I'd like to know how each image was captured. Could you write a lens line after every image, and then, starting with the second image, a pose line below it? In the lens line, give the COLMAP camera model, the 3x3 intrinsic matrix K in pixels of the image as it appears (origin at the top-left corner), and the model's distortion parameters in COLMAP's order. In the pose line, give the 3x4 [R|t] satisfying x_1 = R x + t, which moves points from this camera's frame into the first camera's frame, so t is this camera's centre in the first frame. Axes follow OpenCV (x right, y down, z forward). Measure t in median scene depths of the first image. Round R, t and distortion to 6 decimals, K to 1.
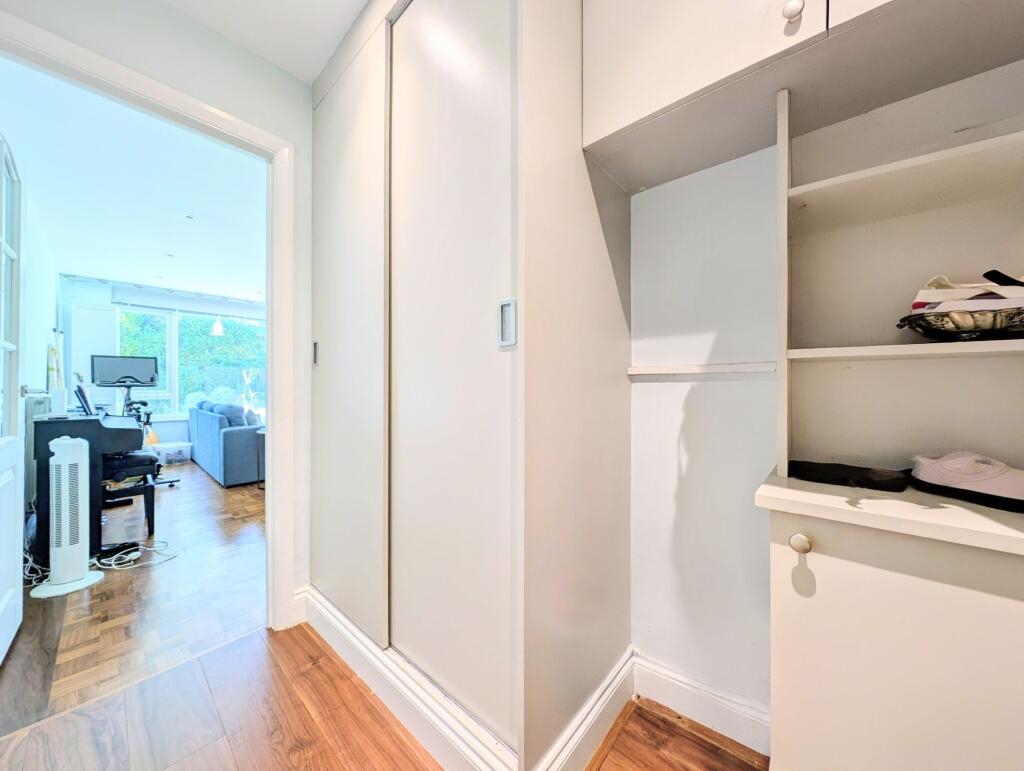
lens RADIAL K [[356.2, 0, 510.7], [0, 356.2, 382.7], [0, 0, 1]] dist [-0.000393, -0.000009]
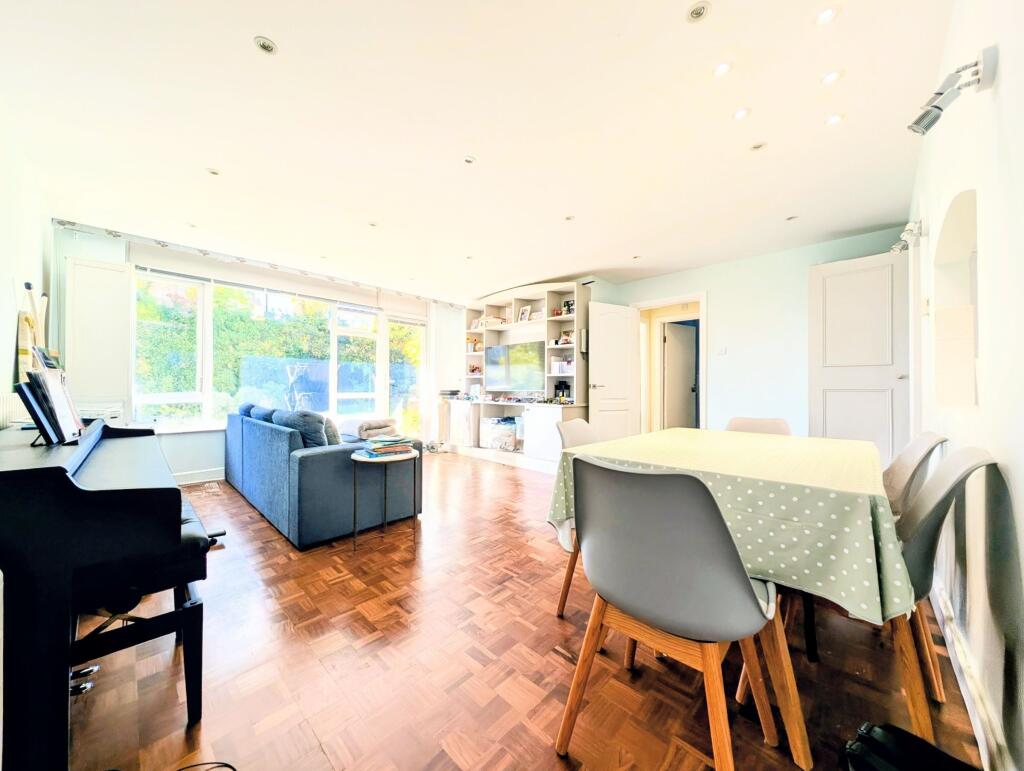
lens RADIAL K [[363.9, 0, 512.2], [0, 363.9, 383.4], [0, 0, 1]] dist [0.000736, 0.000043]
pose [[0.999413, 0.004694, -0.033926, -0.407647], [-0.004823, 0.999981, -0.003729, 0.012523], [0.033908, 0.003891, 0.999417, 0.378298]]
